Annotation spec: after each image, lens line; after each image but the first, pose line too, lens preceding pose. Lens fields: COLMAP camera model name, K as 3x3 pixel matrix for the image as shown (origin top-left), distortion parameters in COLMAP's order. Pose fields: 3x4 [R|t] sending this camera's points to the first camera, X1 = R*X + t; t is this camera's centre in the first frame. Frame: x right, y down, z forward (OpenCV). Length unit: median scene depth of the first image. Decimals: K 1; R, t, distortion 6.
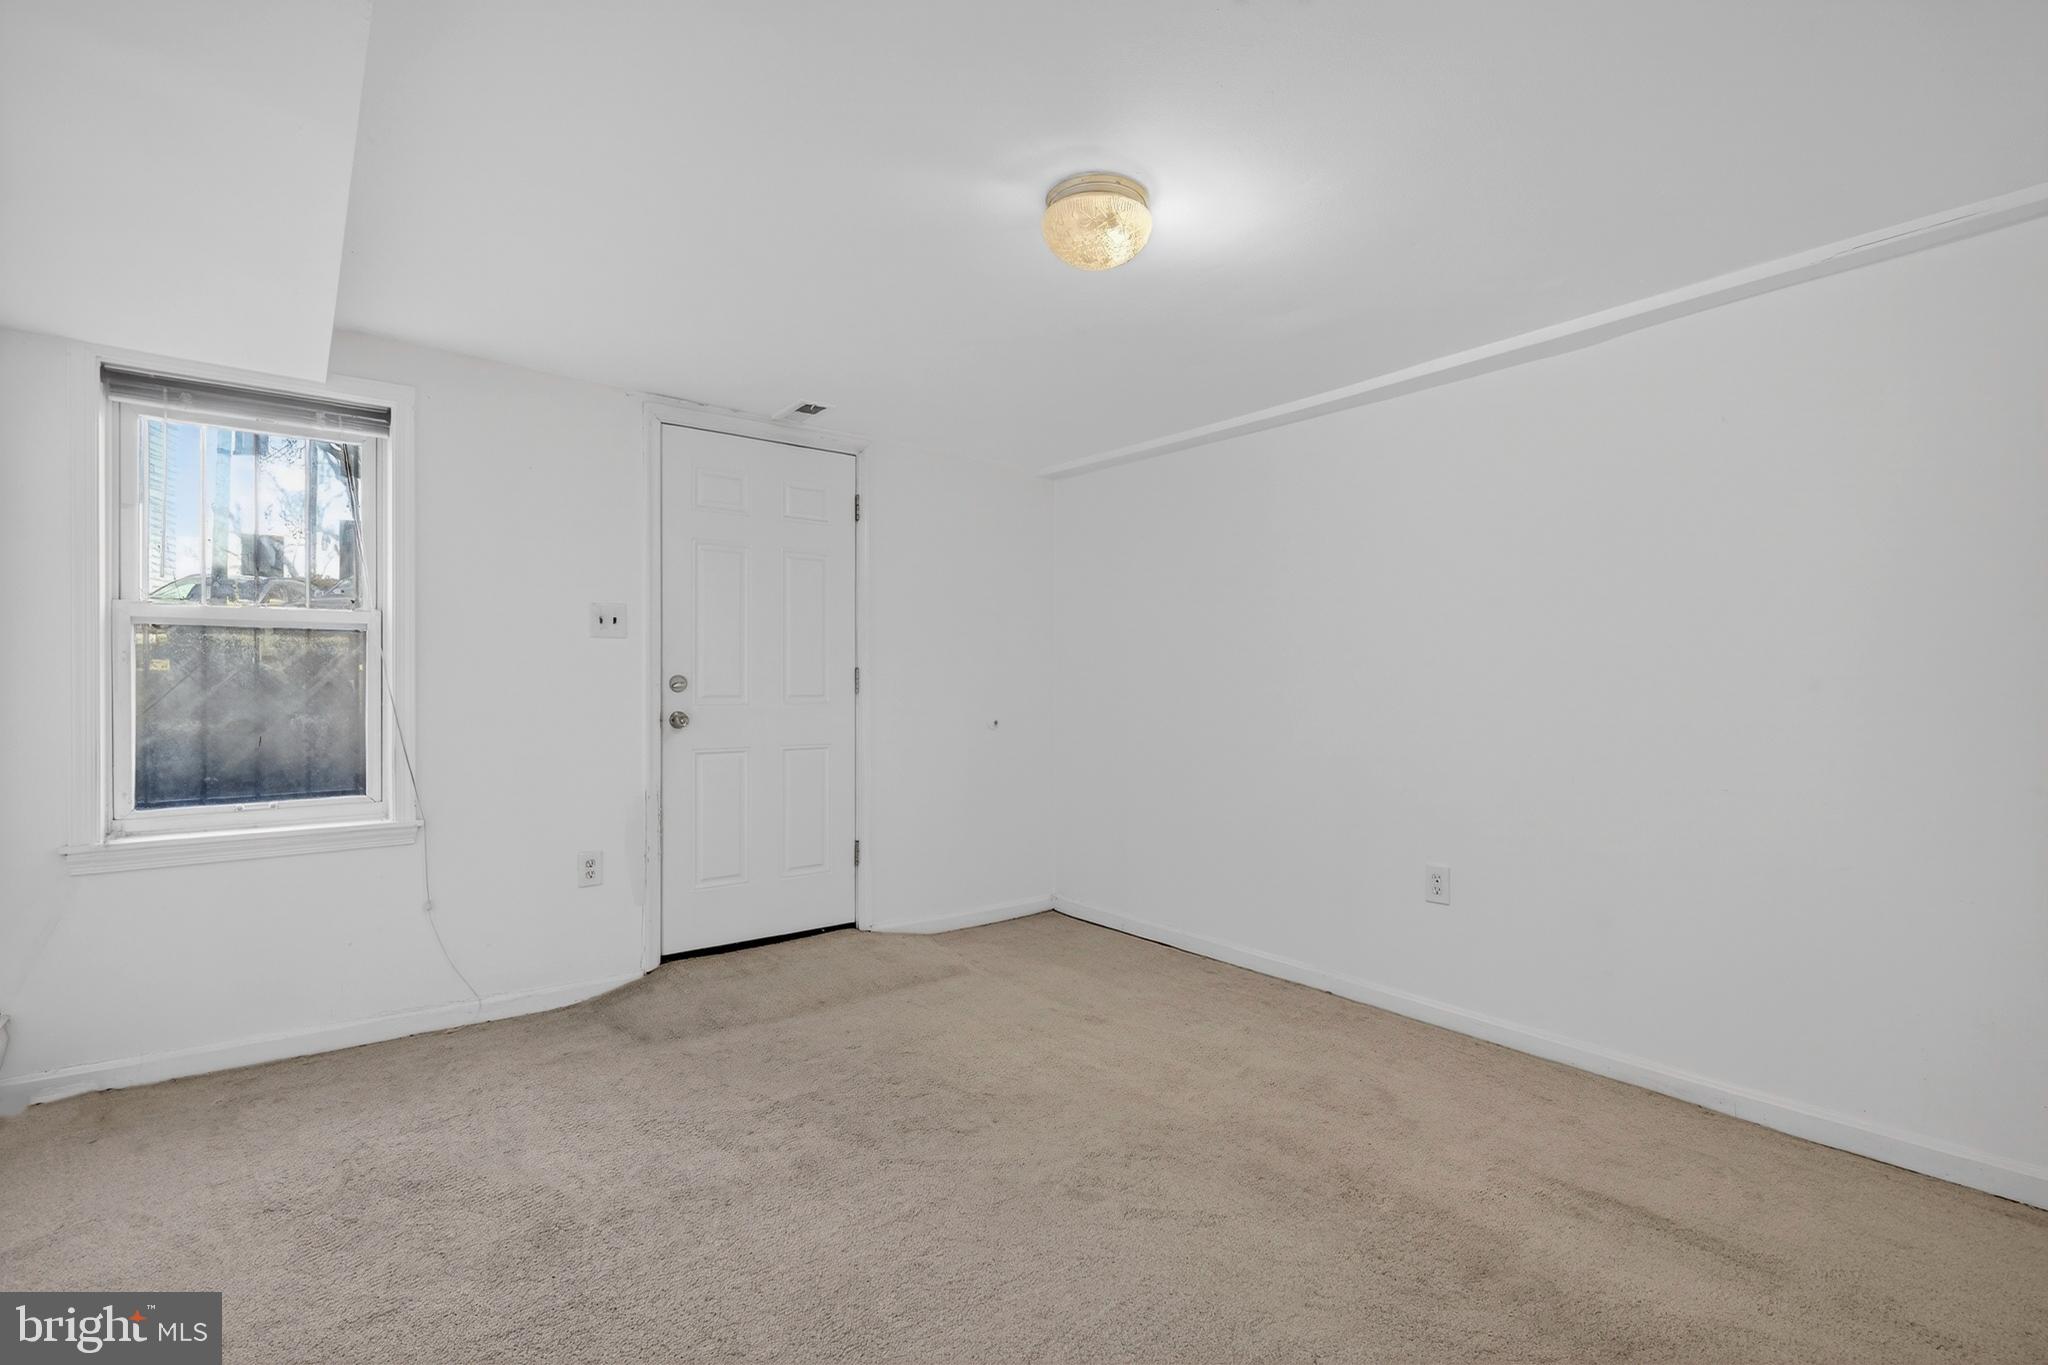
lens RADIAL K [[949.6, 0, 1022.2], [0, 949.6, 683.7], [0, 0, 1]] dist [-0.000065, 0.000329]
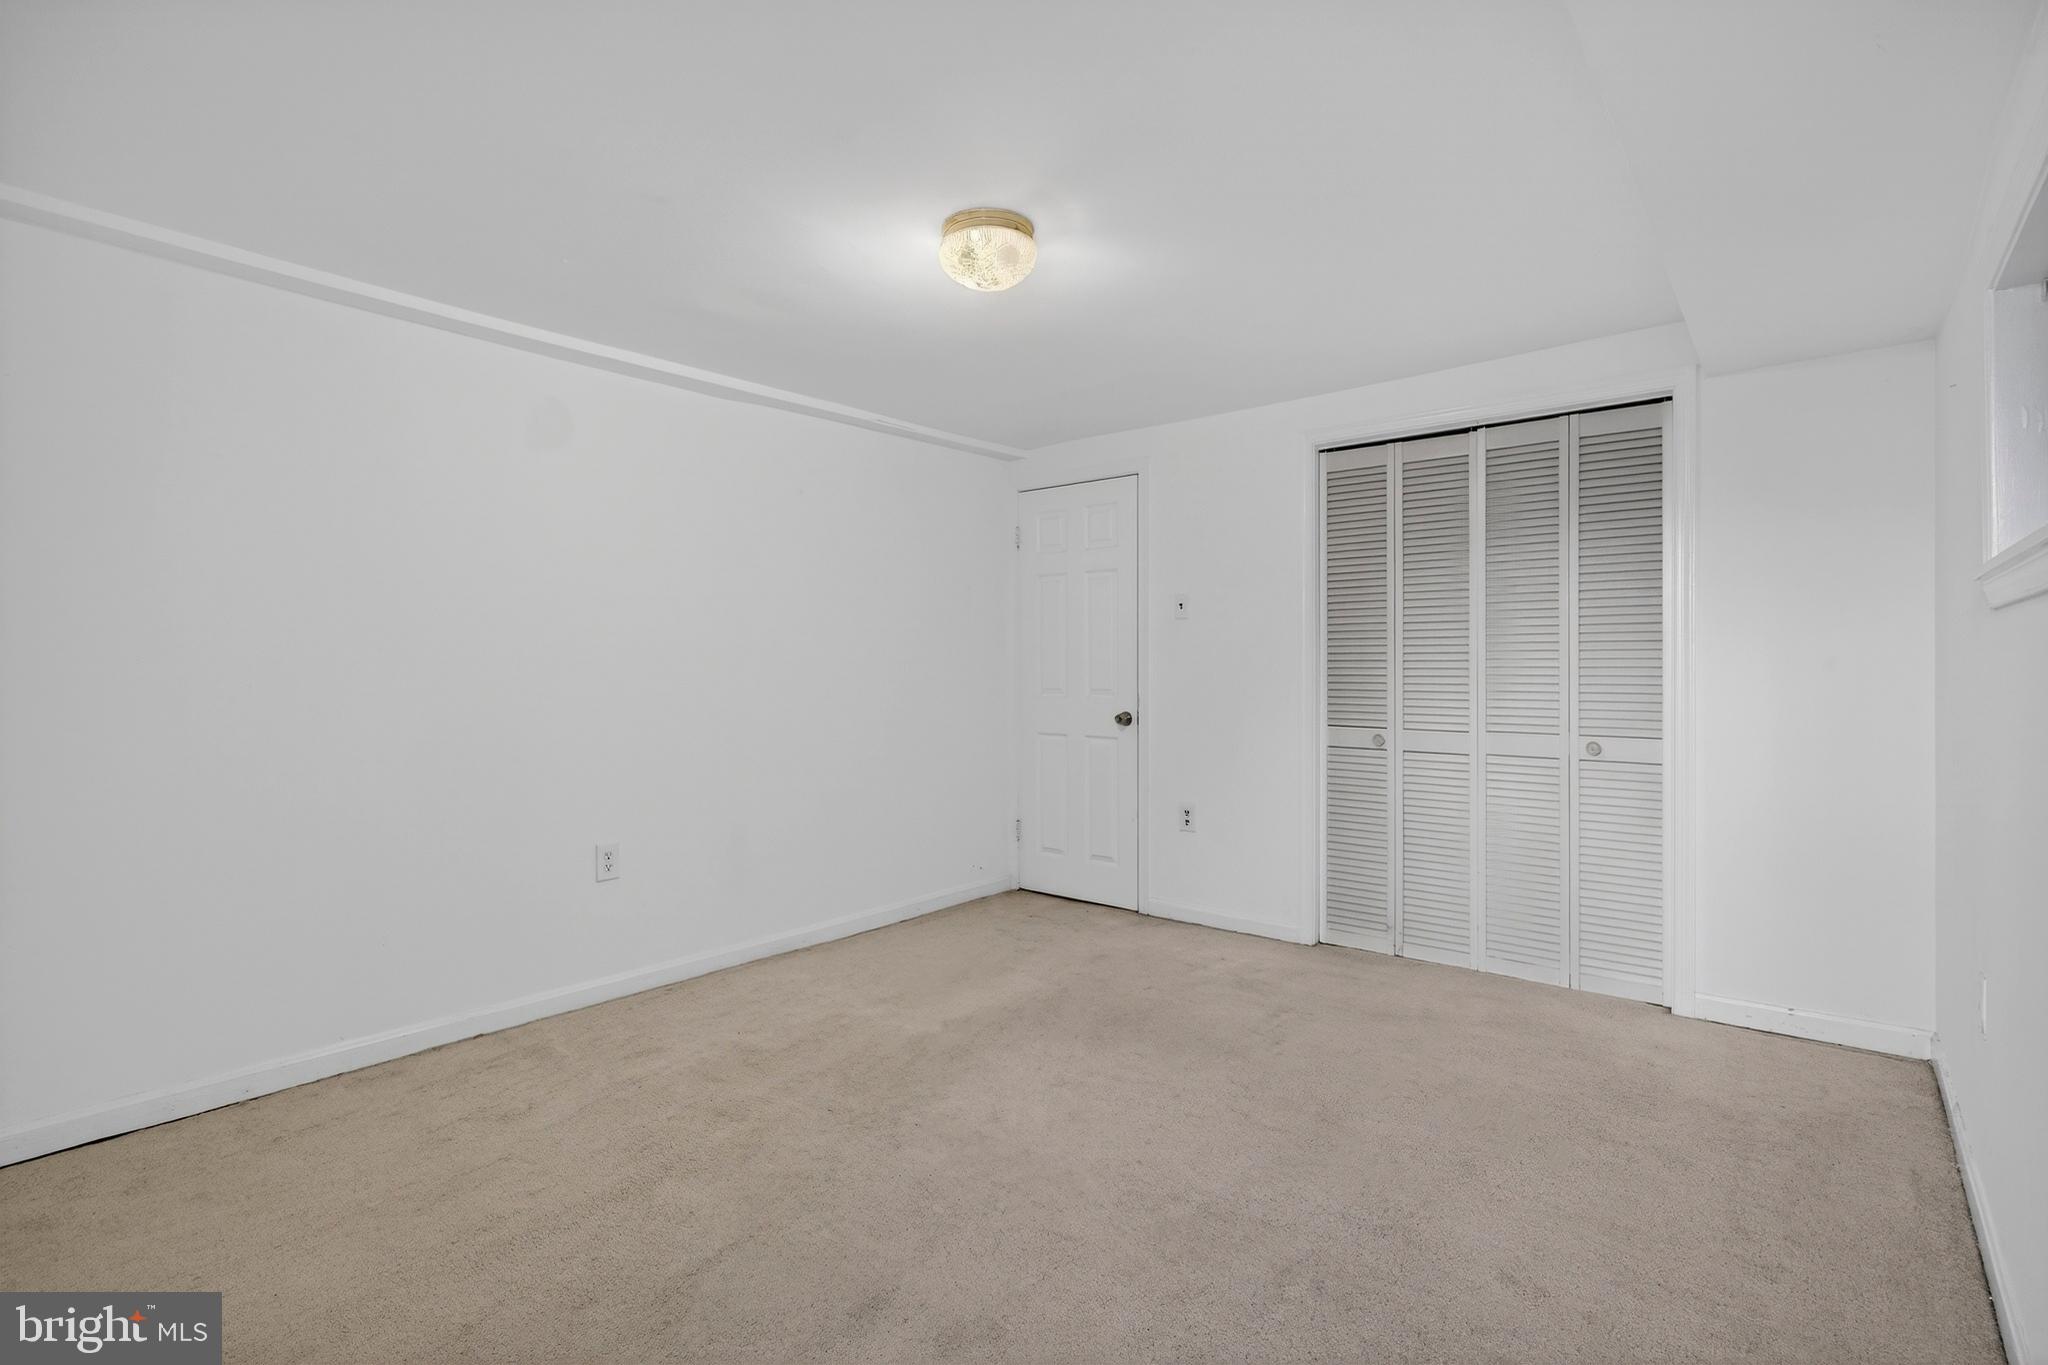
lens RADIAL K [[949.6, 0, 1026.1], [0, 949.6, 677.4], [0, 0, 1]] dist [-0.000065, 0.000329]
pose [[-0.217747, -0.008072, 0.975972, -0.645918], [0.002454, 0.999958, 0.008818, 0.006201], [-0.976002, 0.004316, -0.217718, 0.778209]]
